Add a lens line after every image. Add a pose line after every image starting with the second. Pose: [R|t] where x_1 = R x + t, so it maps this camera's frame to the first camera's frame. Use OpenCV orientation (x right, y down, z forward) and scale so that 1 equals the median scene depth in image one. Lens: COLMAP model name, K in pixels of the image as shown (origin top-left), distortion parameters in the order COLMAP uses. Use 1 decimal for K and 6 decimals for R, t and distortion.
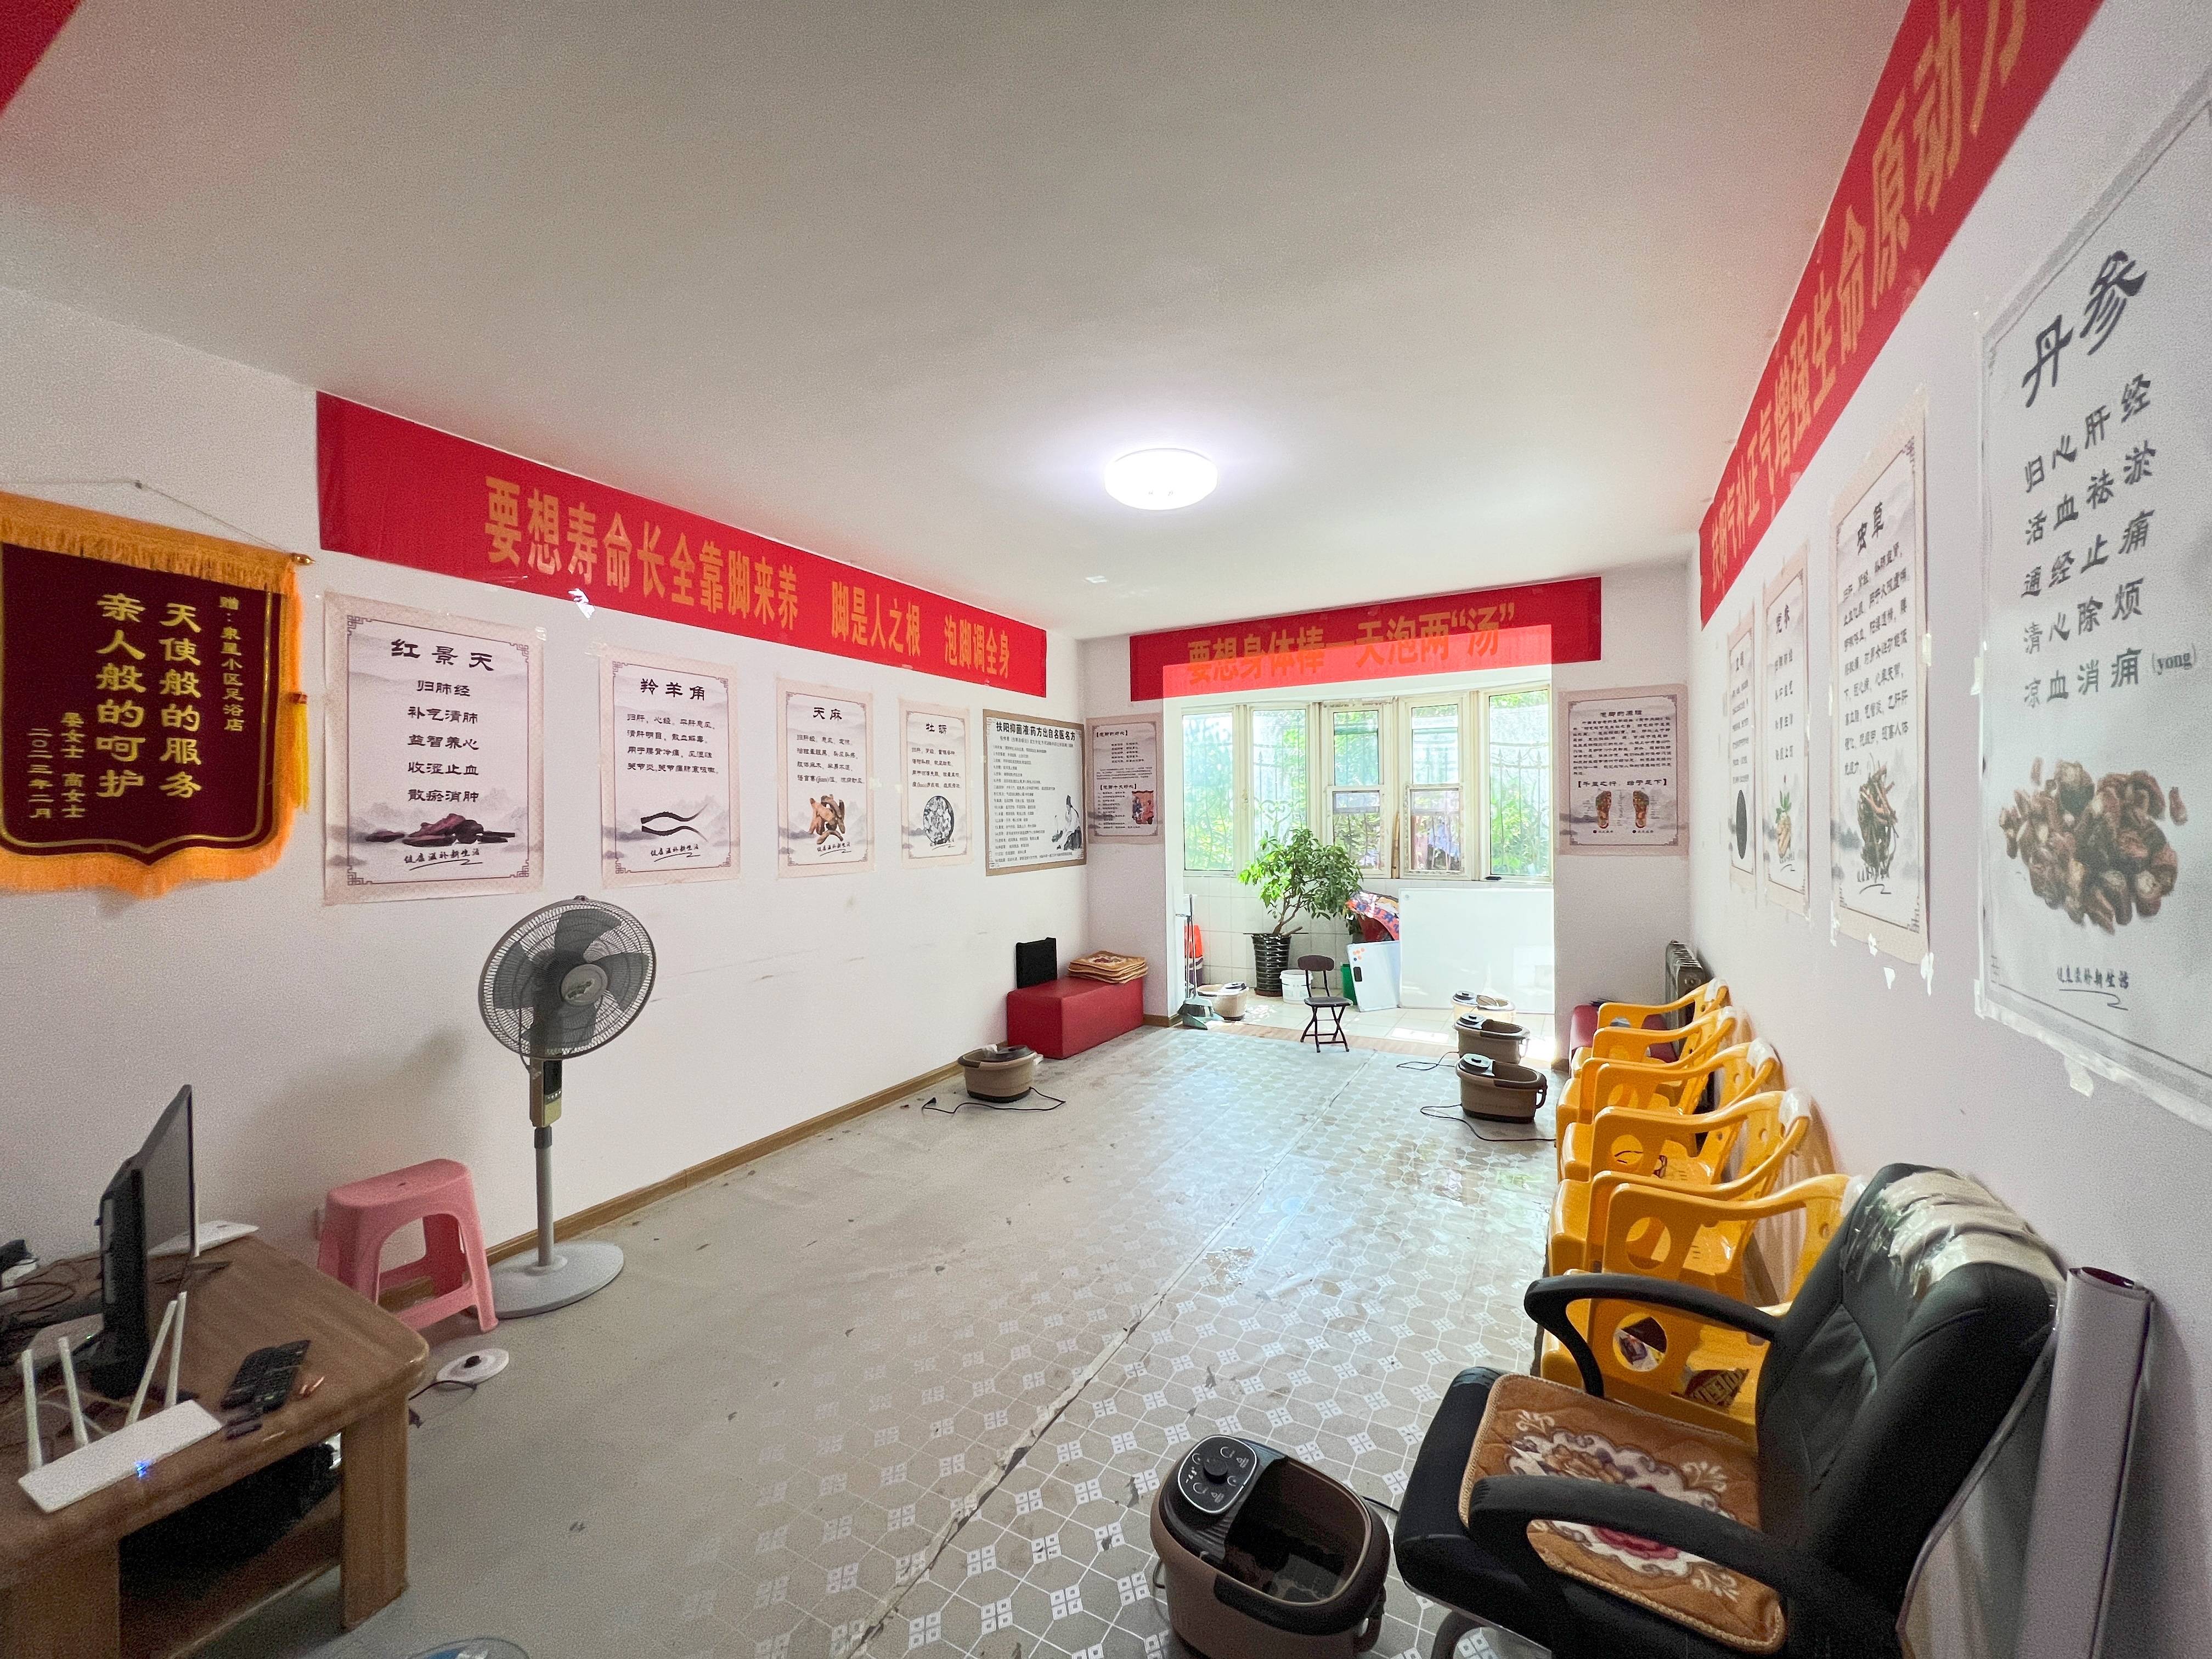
lens RADIAL K [[886.2, 0, 1108.1], [0, 886.2, 823.0], [0, 0, 1]] dist [0.000783, 0.000110]
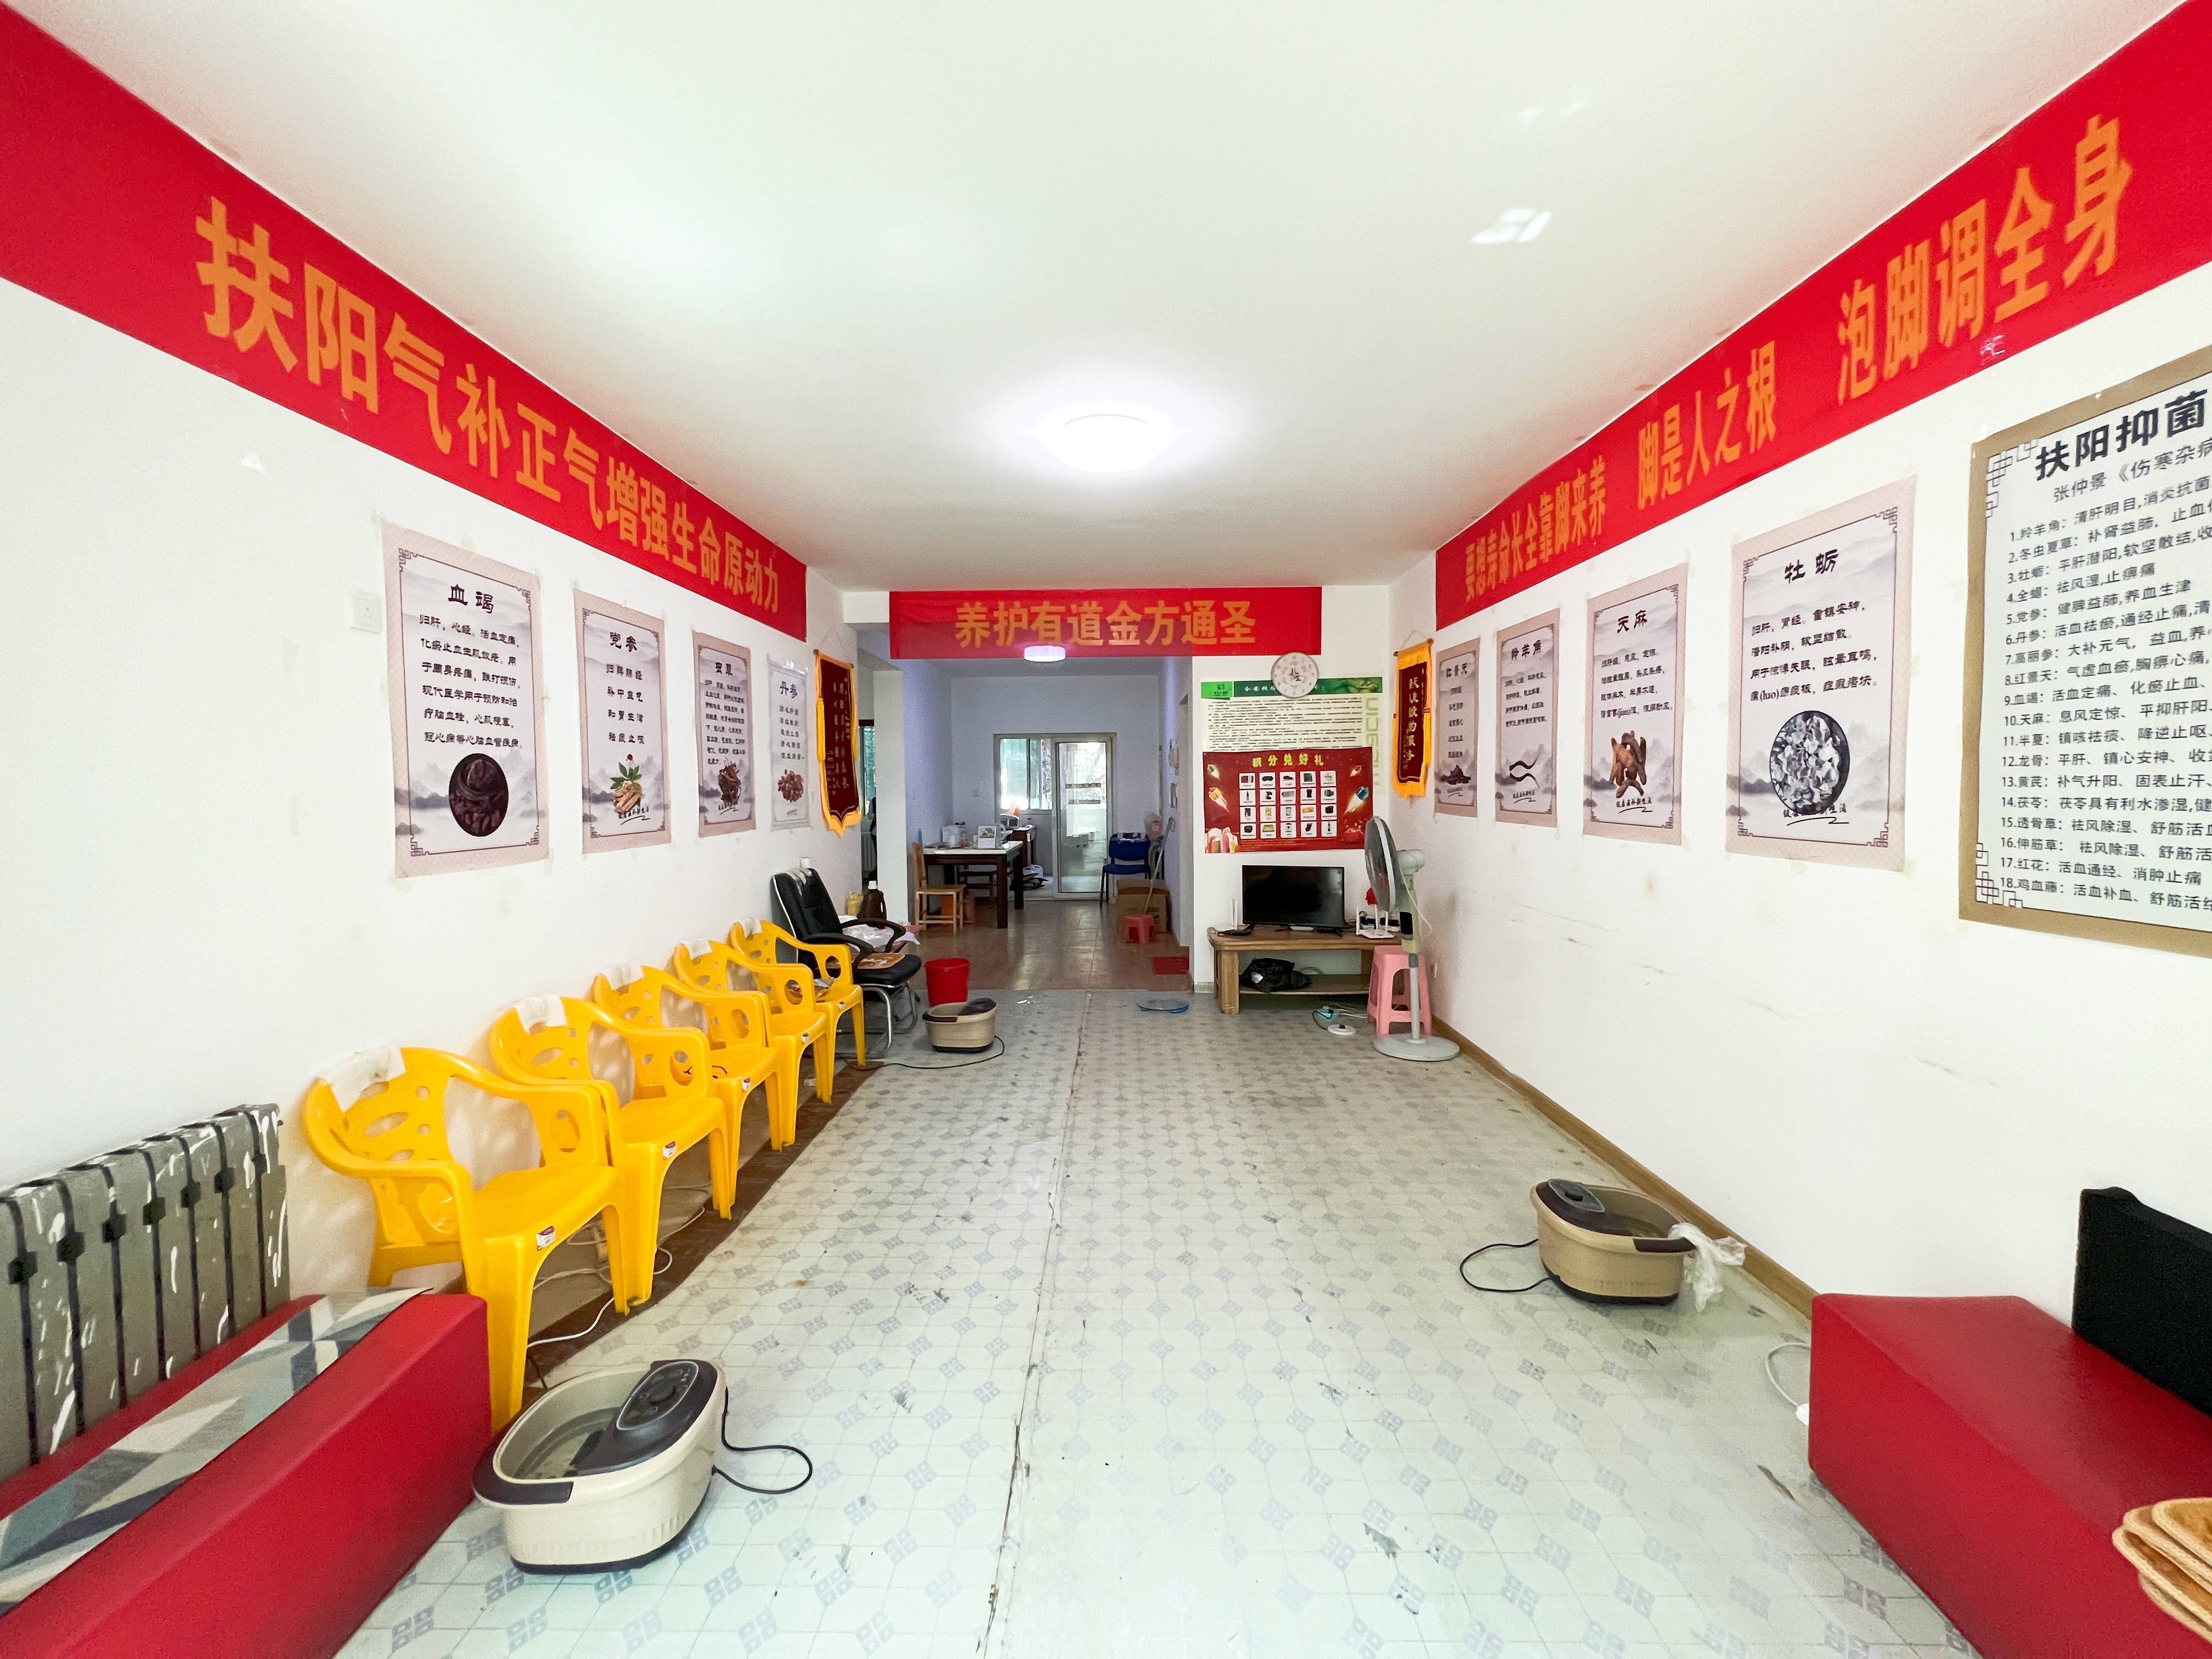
lens RADIAL K [[886.2, 0, 1102.1], [0, 886.2, 821.8], [0, 0, 1]] dist [0.000783, 0.000110]
pose [[-0.887395, 0.043102, -0.458990, 0.362954], [0.019267, 0.998217, 0.056490, -0.006076], [0.460606, 0.041286, -0.886644, 1.261564]]
